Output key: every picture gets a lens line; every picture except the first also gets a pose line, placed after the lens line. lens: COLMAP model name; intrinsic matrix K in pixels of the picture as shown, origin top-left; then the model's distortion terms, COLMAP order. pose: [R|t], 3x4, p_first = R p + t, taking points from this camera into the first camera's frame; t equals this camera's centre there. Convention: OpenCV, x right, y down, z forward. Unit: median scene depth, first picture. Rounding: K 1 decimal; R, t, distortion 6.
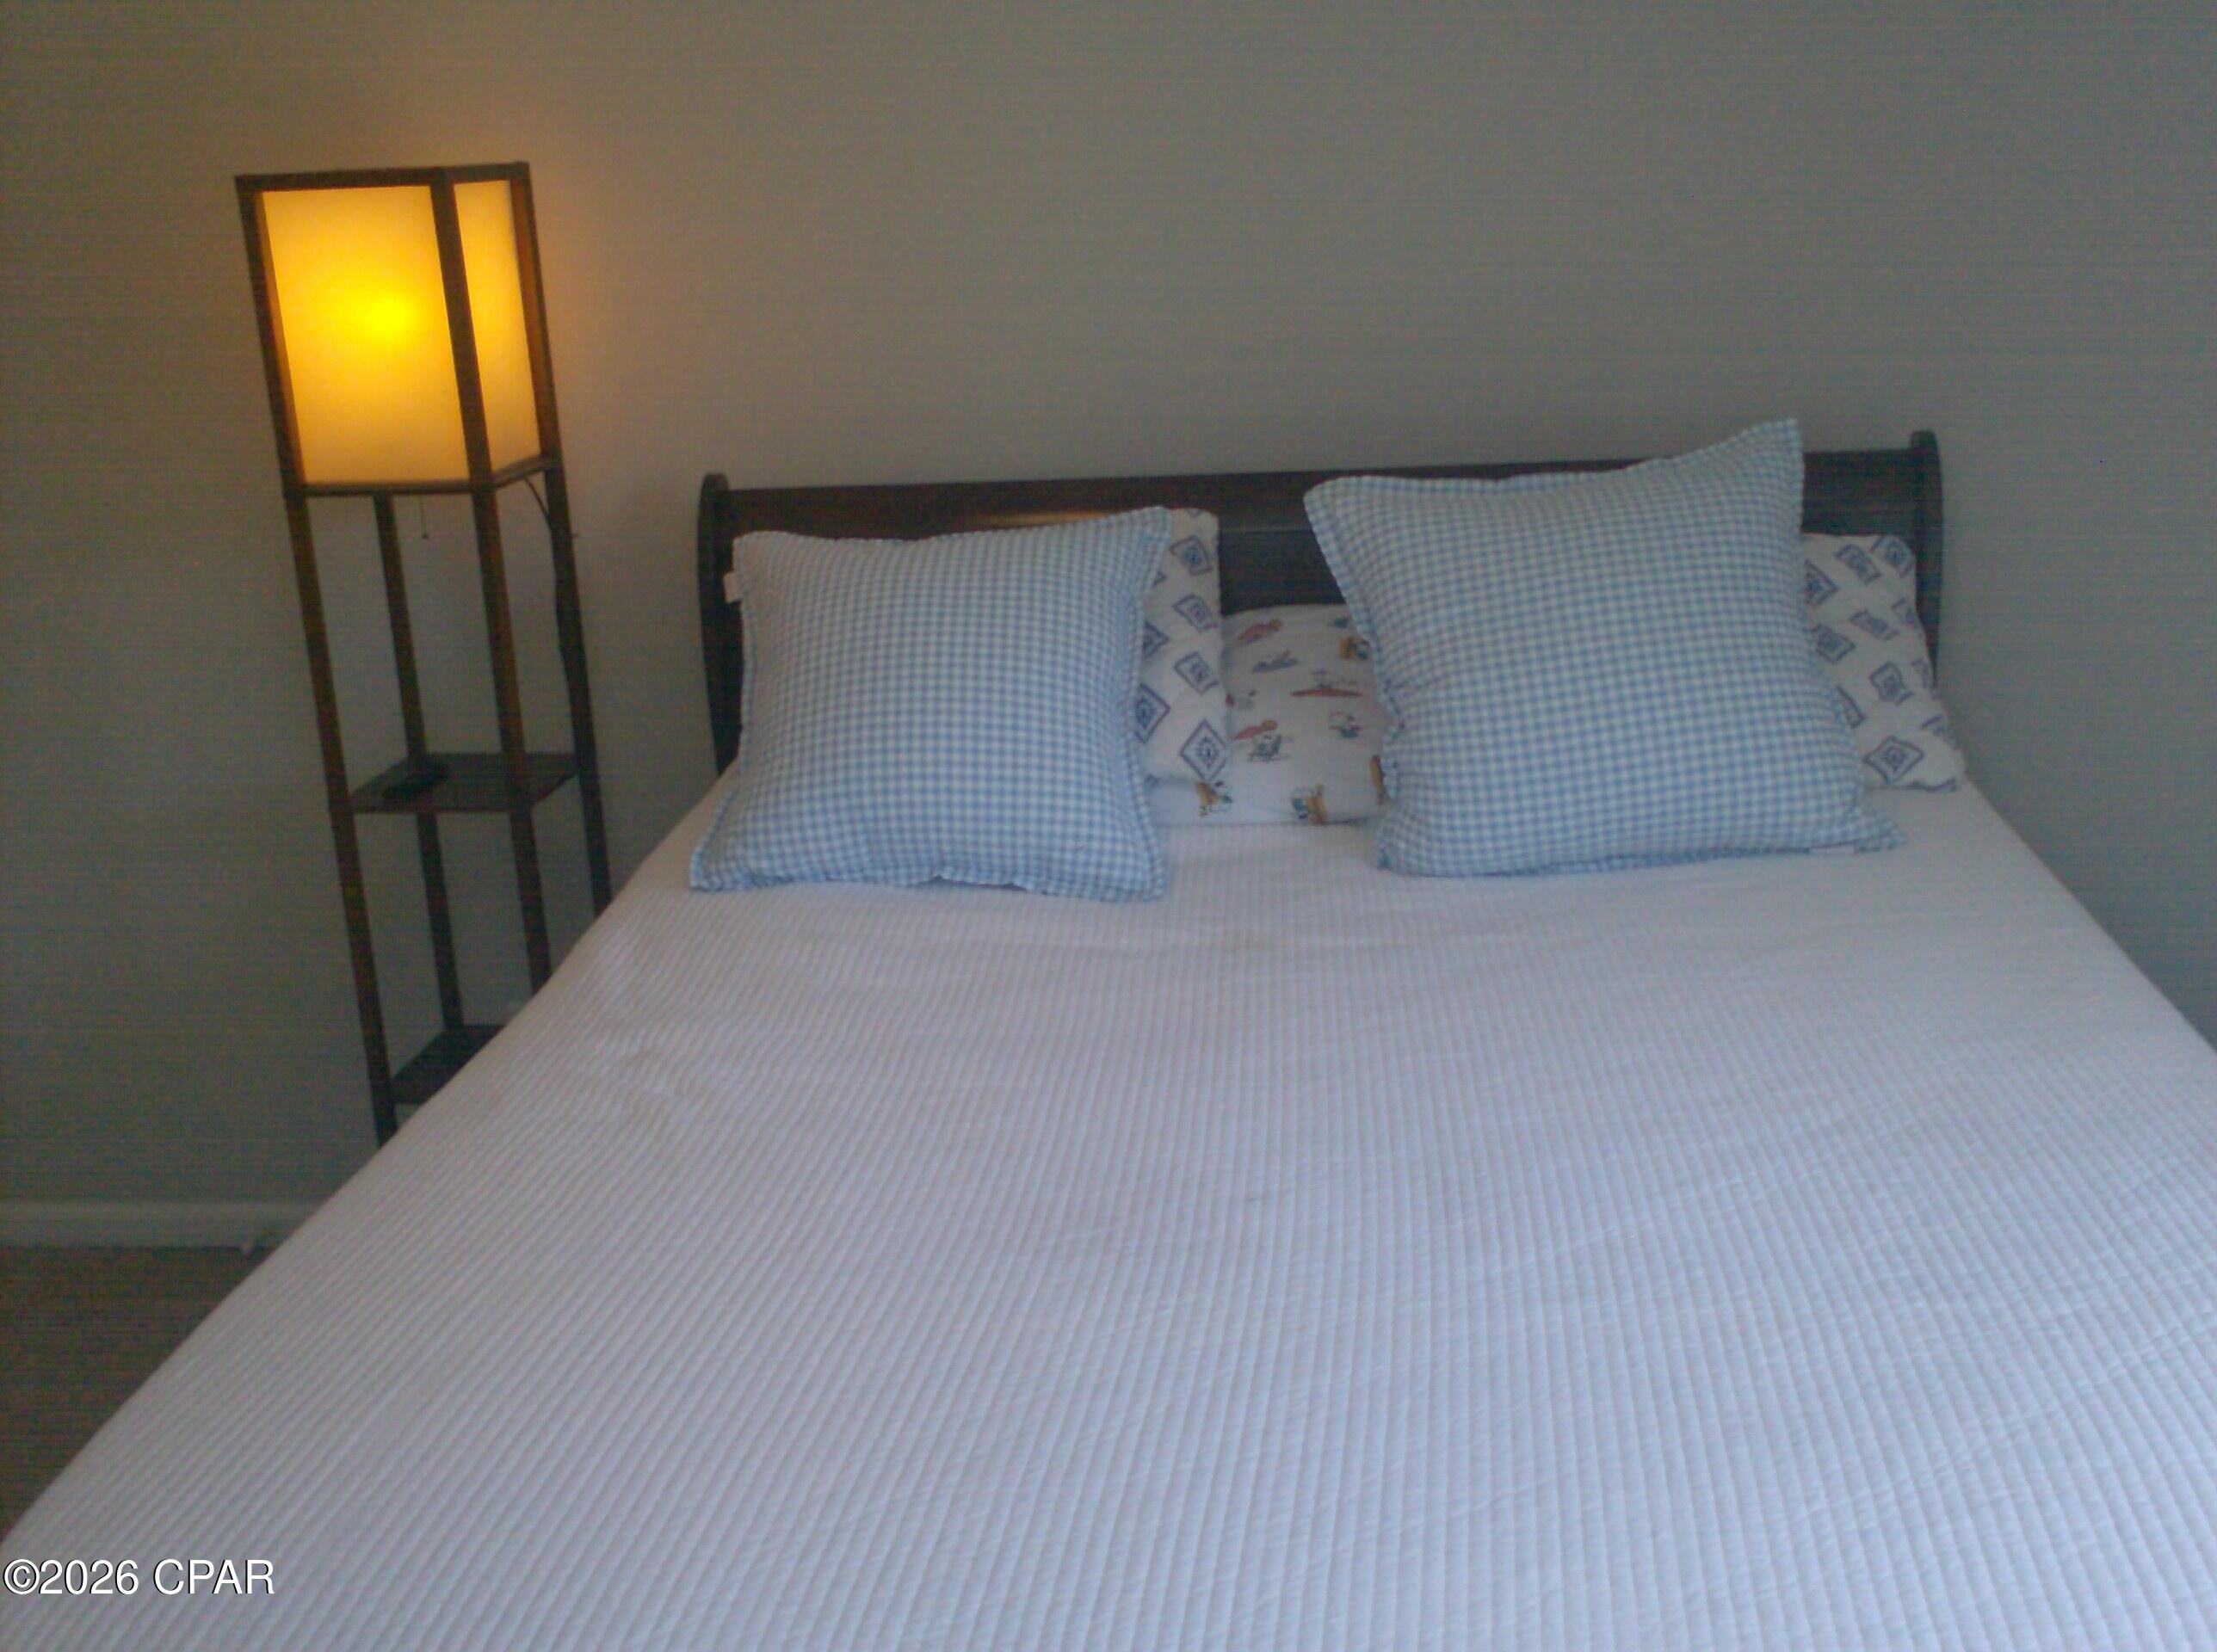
lens RADIAL K [[2330.5, 0, 1108.5], [0, 2330.5, 826.0], [0, 0, 1]] dist [0.098391, -0.180684]
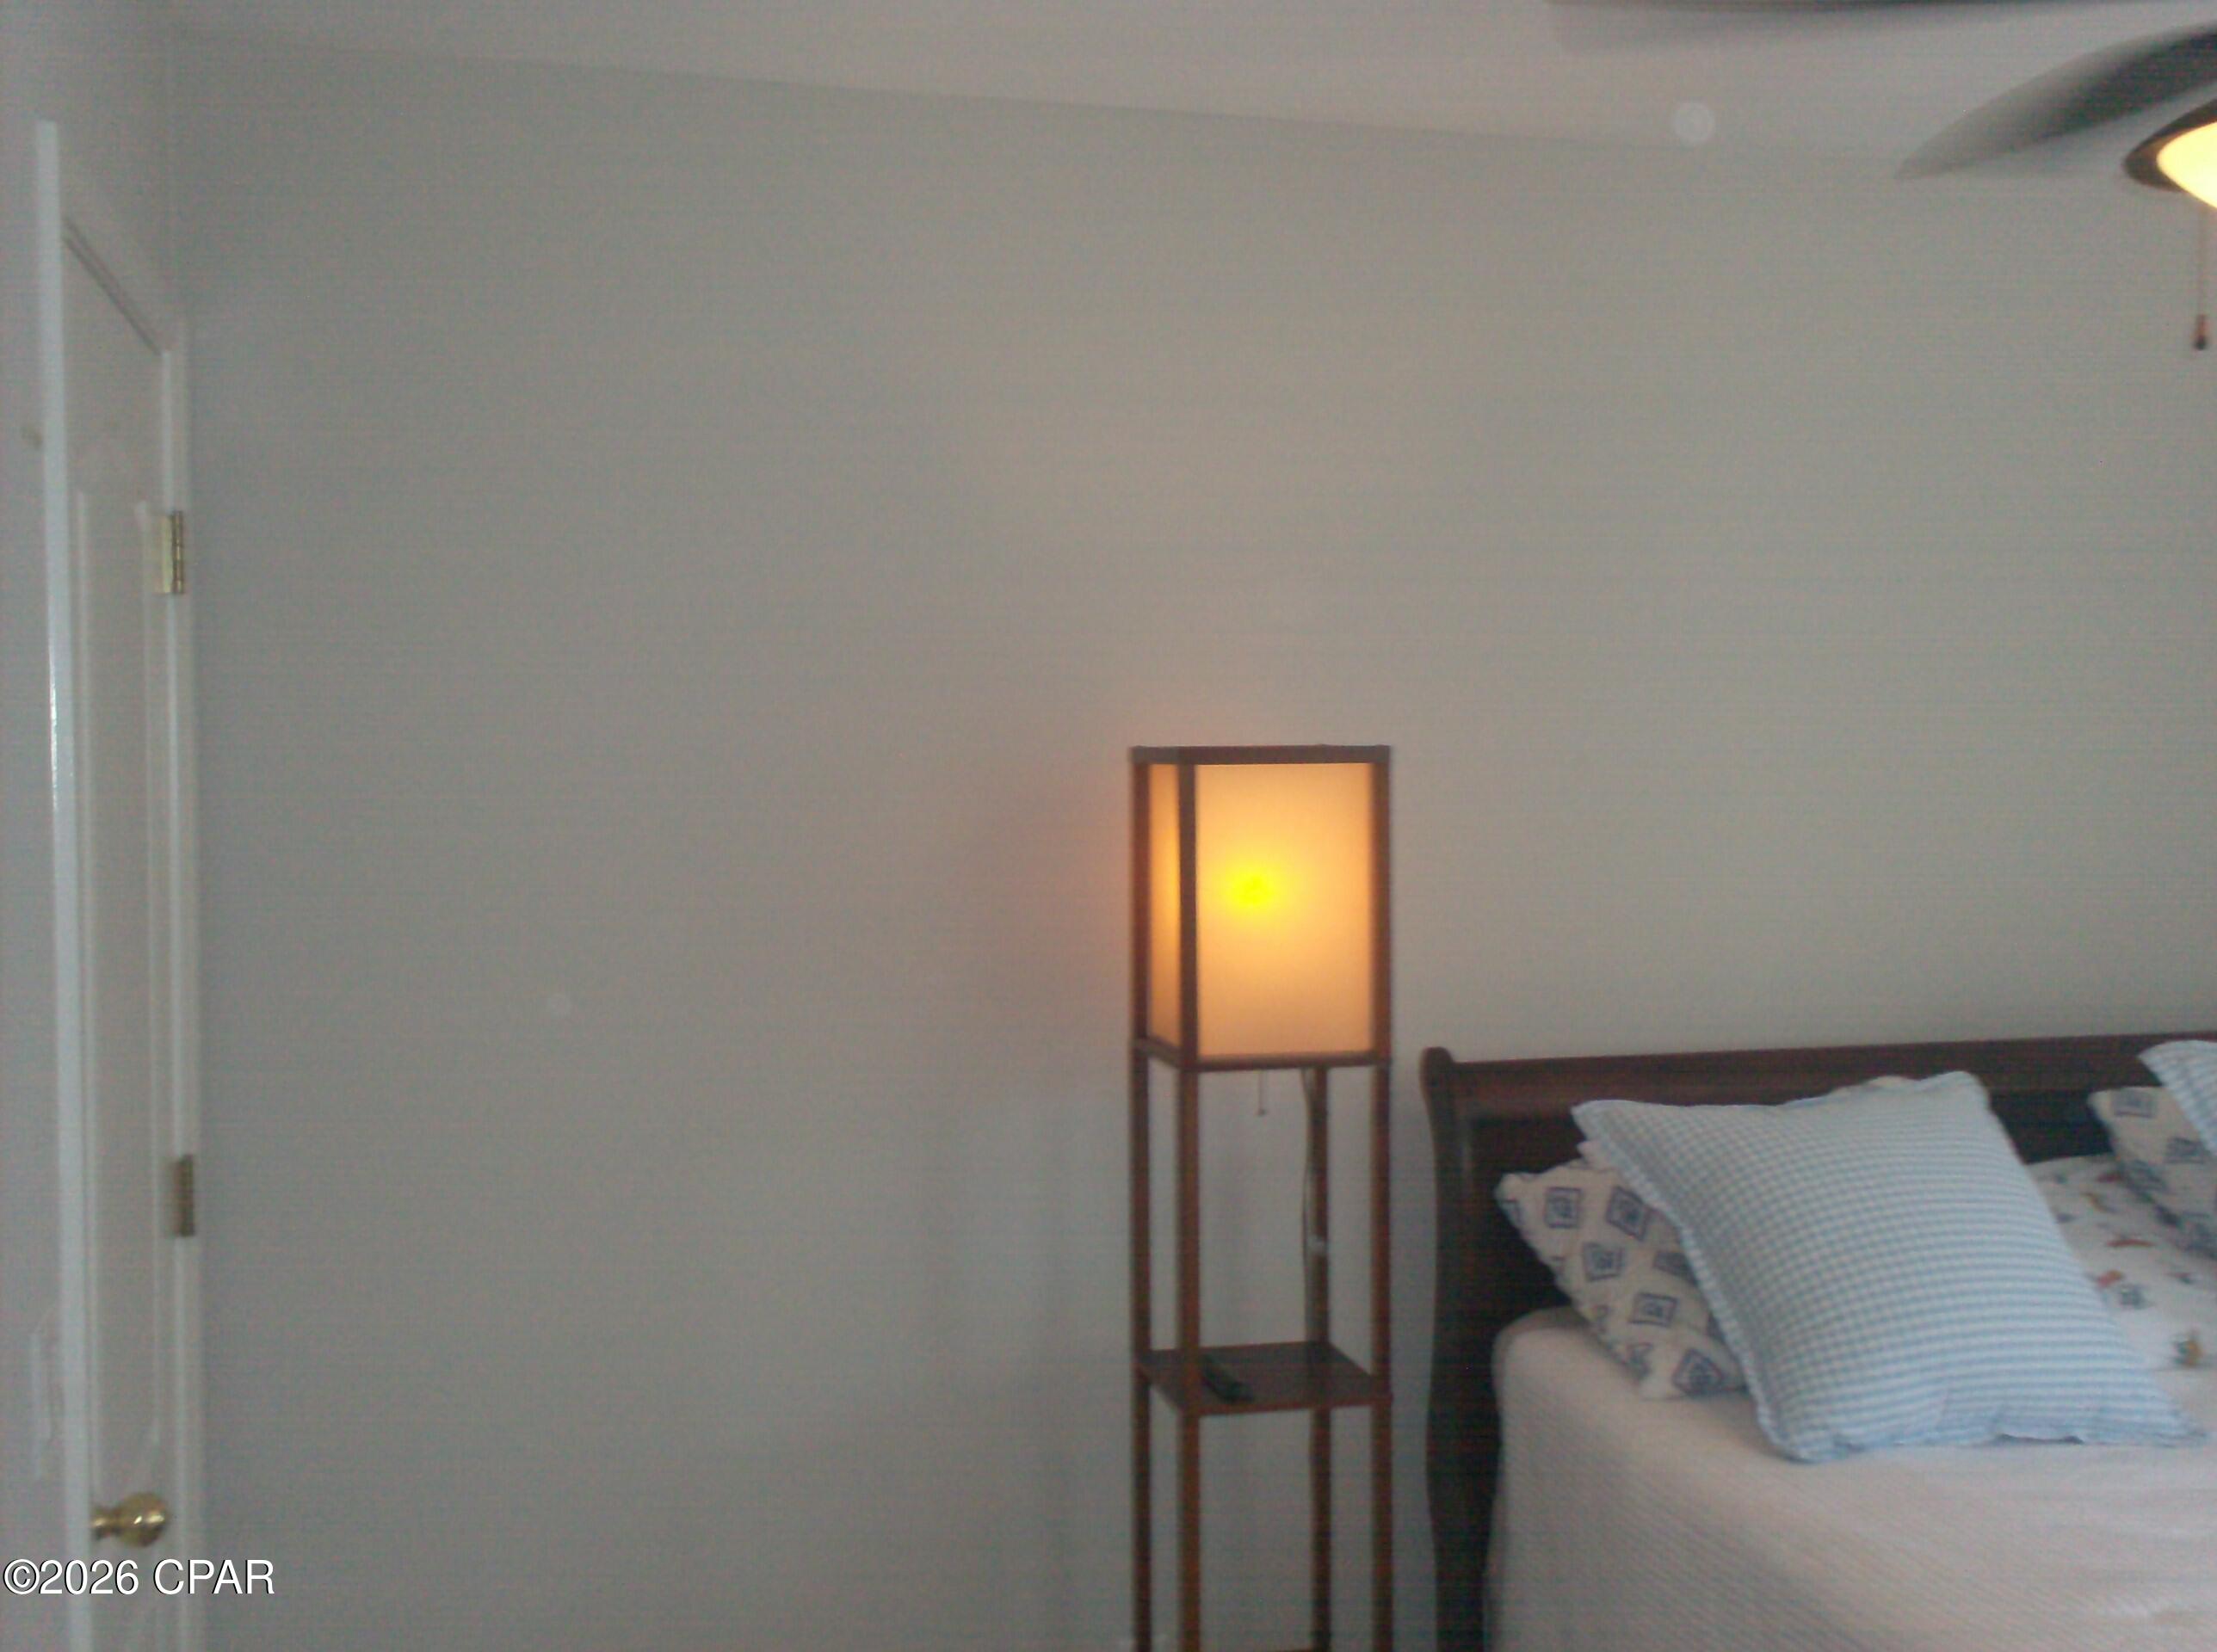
lens RADIAL K [[2330.5, 0, 1108.5], [0, 2330.5, 826.0], [0, 0, 1]] dist [0.098391, -0.180684]
pose [[0.941506, 0.024045, 0.336136, -0.740411], [0.063038, 0.967279, -0.245759, -0.005749], [-0.331047, 0.252573, 0.909184, 0.129300]]
